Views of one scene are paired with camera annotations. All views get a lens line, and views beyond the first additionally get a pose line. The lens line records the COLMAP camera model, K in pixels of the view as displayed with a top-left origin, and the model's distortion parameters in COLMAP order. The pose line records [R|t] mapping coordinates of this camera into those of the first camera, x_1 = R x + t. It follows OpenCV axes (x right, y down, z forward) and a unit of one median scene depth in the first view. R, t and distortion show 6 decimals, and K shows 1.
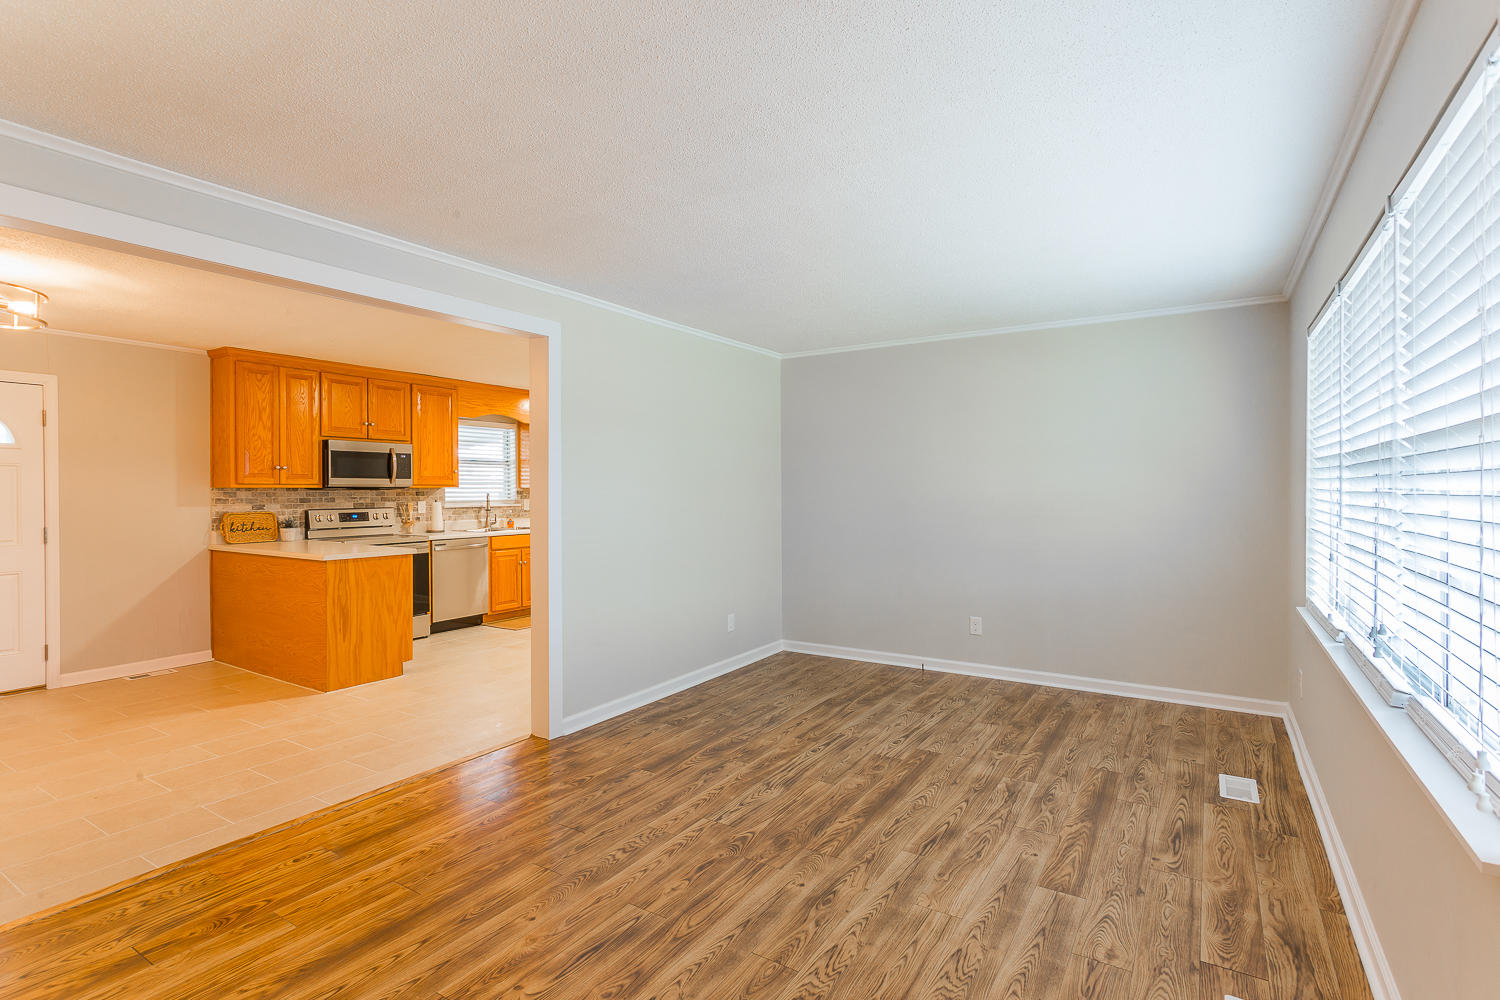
lens RADIAL K [[725.4, 0, 757.8], [0, 725.4, 496.5], [0, 0, 1]] dist [0.004920, -0.000322]
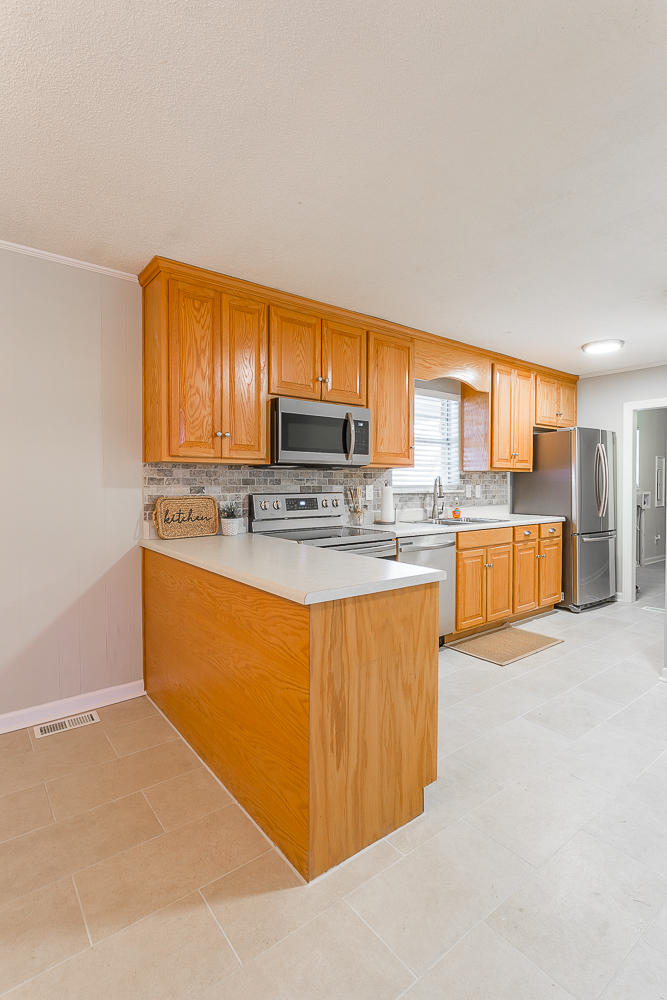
lens RADIAL K [[483.6, 0, 325.6], [0, 483.6, 495.6], [0, 0, 1]] dist [0.004920, -0.000322]
pose [[0.935924, 0.013043, -0.351961, -0.357296], [-0.006990, 0.999805, 0.018465, 0.009678], [0.352133, -0.014822, 0.935833, 0.535337]]
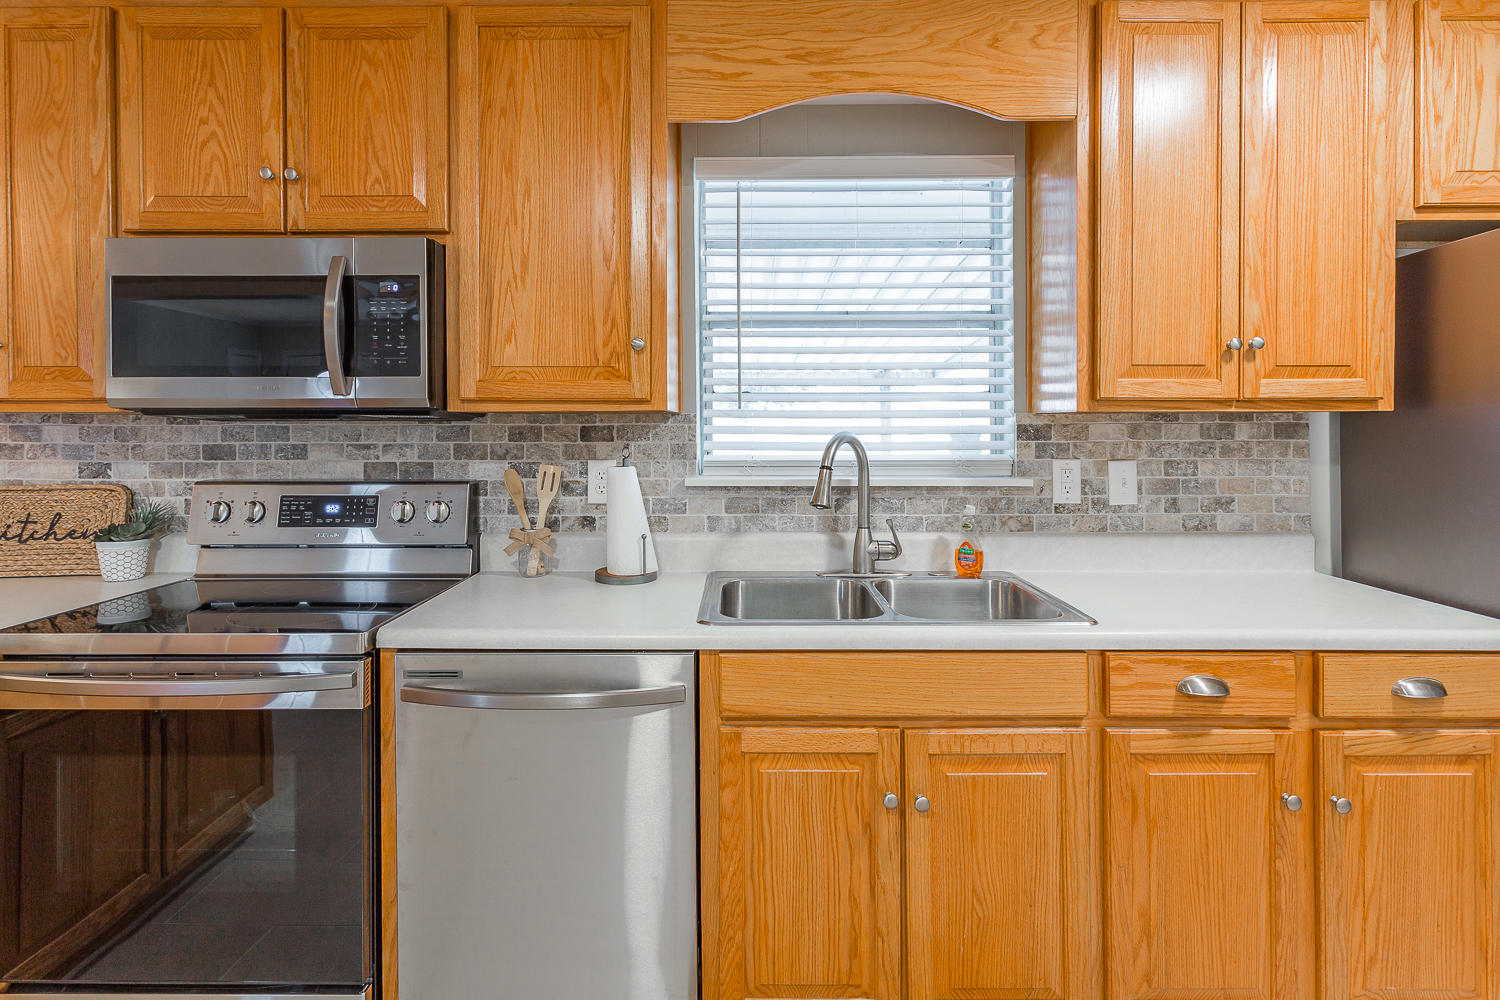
lens RADIAL K [[732.2, 0, 745.9], [0, 732.2, 430.1], [0, 0, 1]] dist [0.005050, 0.000427]
pose [[0.520583, 0.009742, -0.853756, -0.212893], [-0.008698, 0.999944, 0.006106, -0.008534], [0.853767, 0.004247, 0.520638, 1.009324]]
